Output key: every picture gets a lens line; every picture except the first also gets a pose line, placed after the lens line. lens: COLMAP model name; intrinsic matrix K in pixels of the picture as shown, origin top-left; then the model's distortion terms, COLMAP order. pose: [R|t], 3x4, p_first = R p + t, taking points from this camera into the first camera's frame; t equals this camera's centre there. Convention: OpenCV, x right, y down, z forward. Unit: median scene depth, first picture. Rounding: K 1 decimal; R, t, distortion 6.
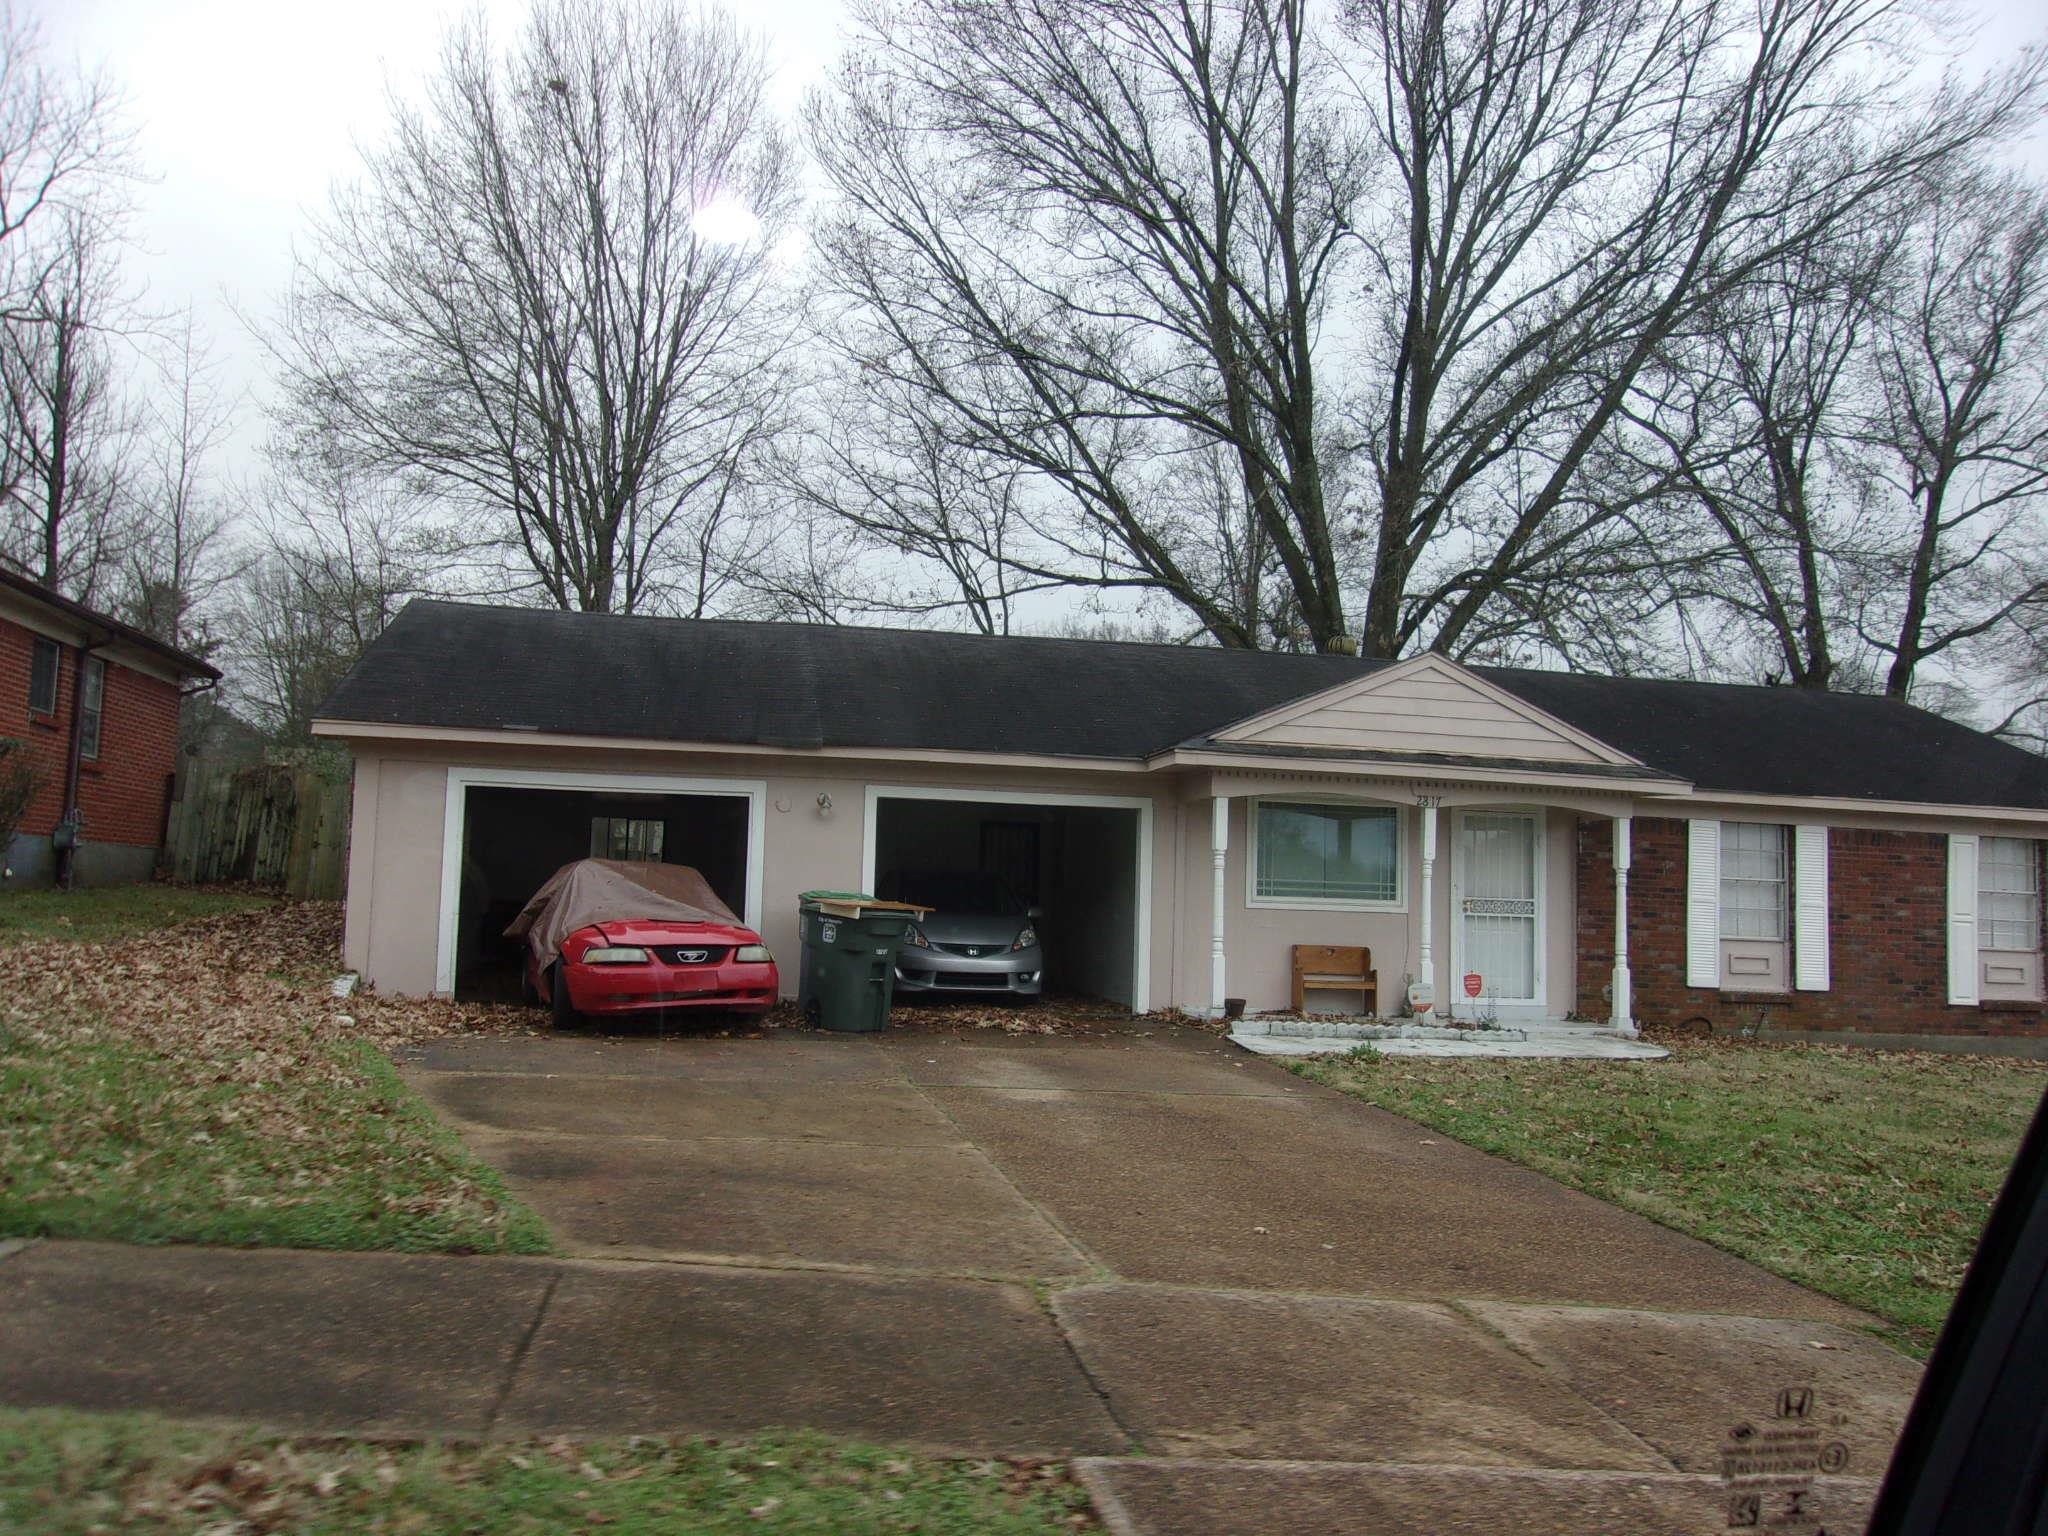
lens RADIAL K [[1446.4, 0, 1024.0], [0, 1446.4, 768.0], [0, 0, 1]] dist [0.051273, 0.000875]
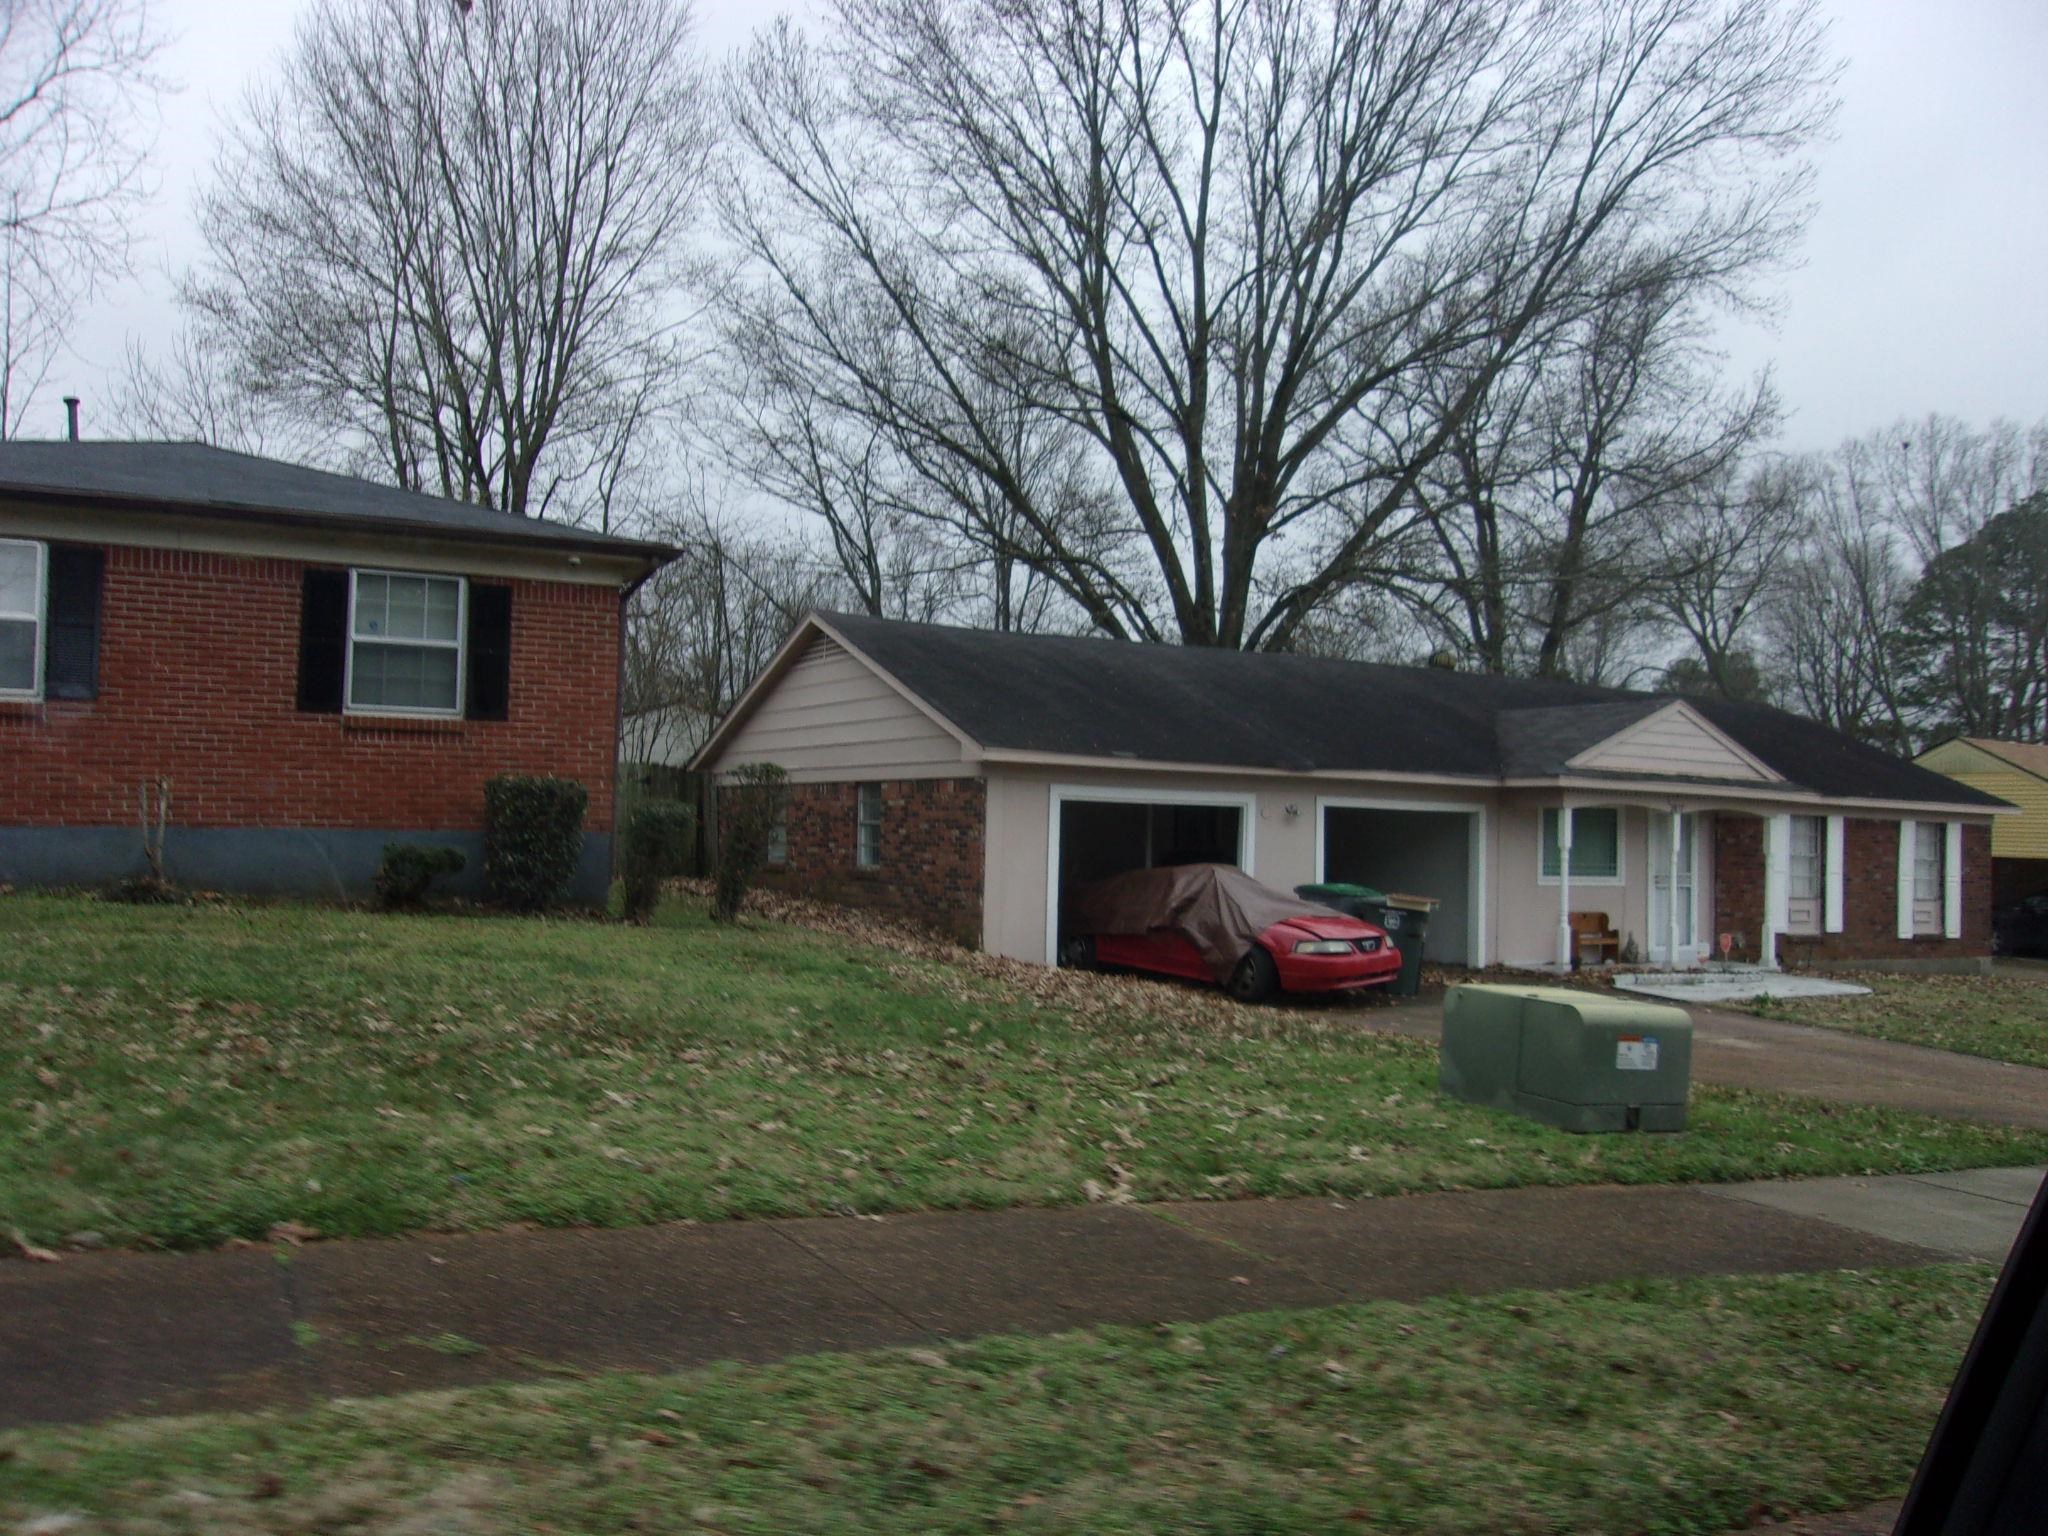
lens RADIAL K [[1446.4, 0, 1024.0], [0, 1446.4, 768.0], [0, 0, 1]] dist [0.051273, 0.000875]
pose [[0.955184, 0.008329, 0.295895, -0.724949], [-0.027075, 0.997872, 0.059314, -0.081103], [-0.294772, -0.064667, 0.953377, -0.141415]]
